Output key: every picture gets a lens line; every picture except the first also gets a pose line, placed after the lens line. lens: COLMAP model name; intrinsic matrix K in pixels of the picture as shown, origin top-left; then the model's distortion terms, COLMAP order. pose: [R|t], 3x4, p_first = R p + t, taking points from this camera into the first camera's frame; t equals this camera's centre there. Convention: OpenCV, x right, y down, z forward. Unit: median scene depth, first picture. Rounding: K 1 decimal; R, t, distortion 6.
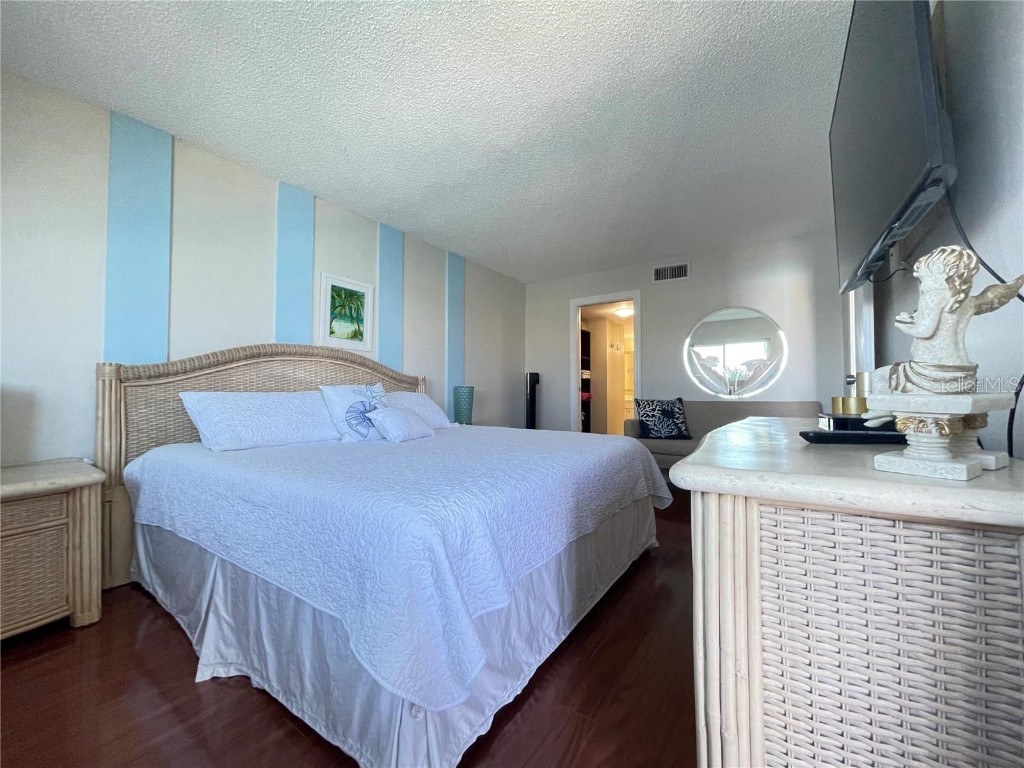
lens RADIAL K [[413.4, 0, 507.2], [0, 413.4, 382.9], [0, 0, 1]] dist [-0.016436, 0.010857]
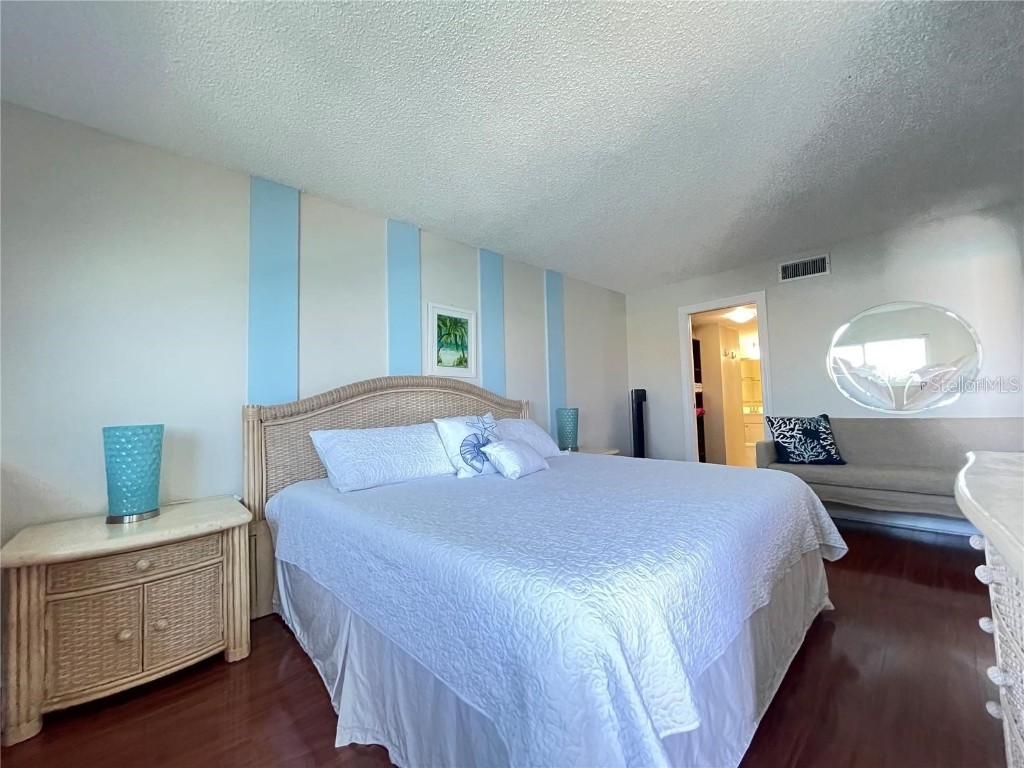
lens RADIAL K [[412.7, 0, 507.3], [0, 412.7, 383.5], [0, 0, 1]] dist [-0.001552, 0.000783]
pose [[0.977536, -0.038807, -0.207167, -0.073922], [0.033115, 0.998975, -0.030873, -0.041424], [0.208153, 0.023319, 0.977818, 0.067322]]
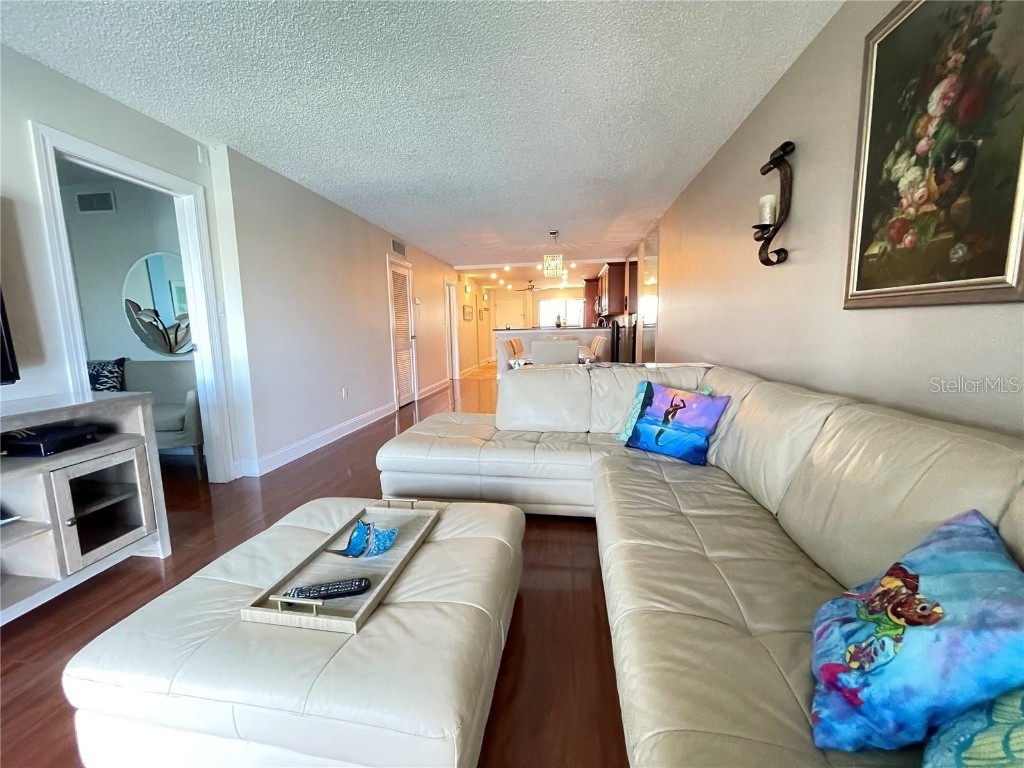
lens RADIAL K [[412.7, 0, 507.3], [0, 412.7, 383.5], [0, 0, 1]] dist [-0.001552, 0.000783]
pose [[0.903098, -0.073752, 0.423054, 1.415192], [0.008651, 0.988067, 0.153784, -0.065648], [-0.429347, -0.135222, 0.892959, -0.209158]]
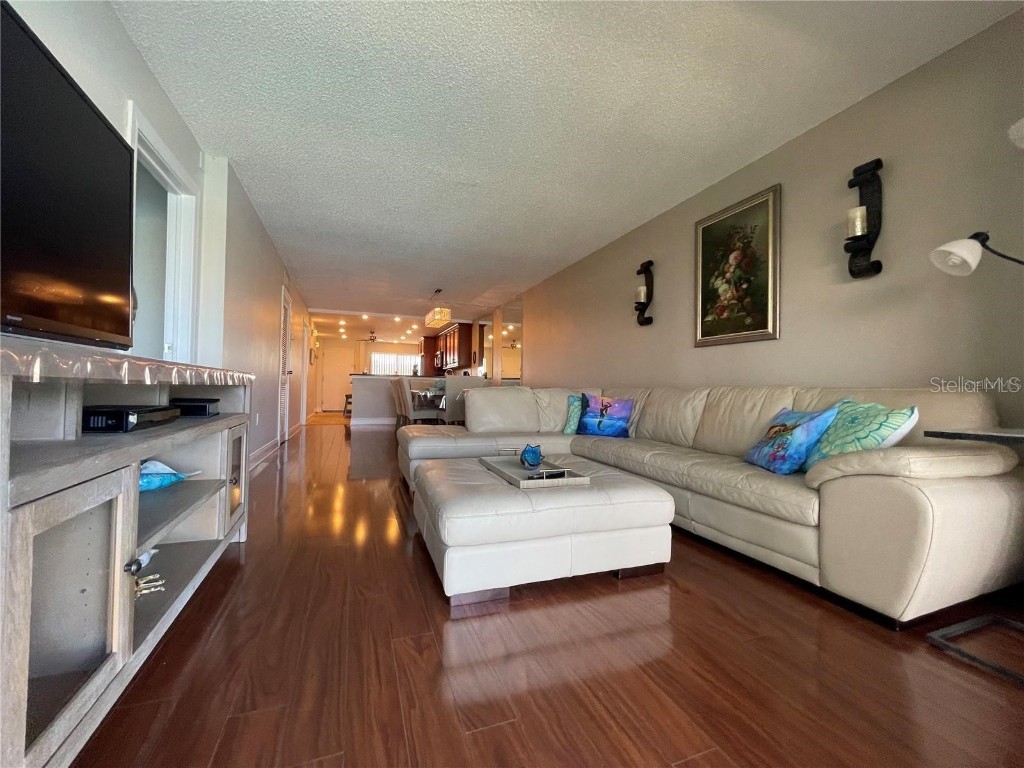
lens RADIAL K [[412.7, 0, 507.3], [0, 412.7, 383.5], [0, 0, 1]] dist [-0.001552, 0.000783]
pose [[0.583051, 0.026823, 0.811993, 0.723291], [-0.036828, 0.999300, -0.006566, 0.082351], [-0.811601, -0.026076, 0.583630, -0.109654]]
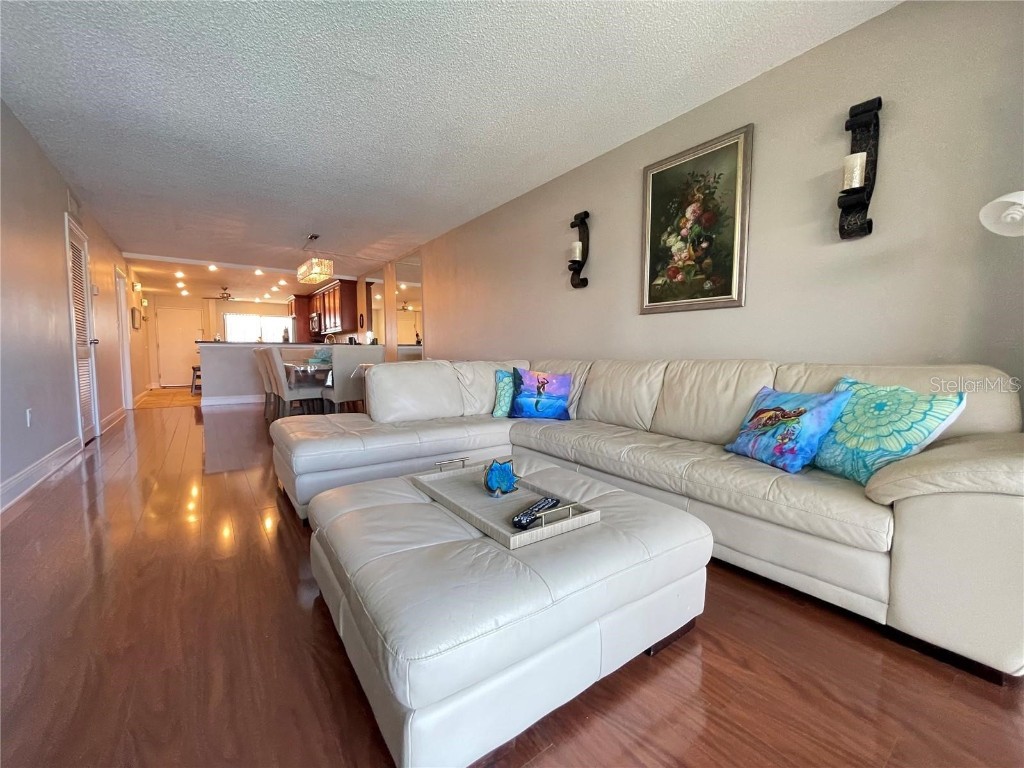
lens RADIAL K [[412.7, 0, 507.3], [0, 412.7, 383.5], [0, 0, 1]] dist [-0.001552, 0.000783]
pose [[0.341300, -0.061598, 0.937934, 0.921259], [-0.024006, 0.996954, 0.074209, 0.051010], [-0.939648, -0.047843, 0.338781, 0.148733]]
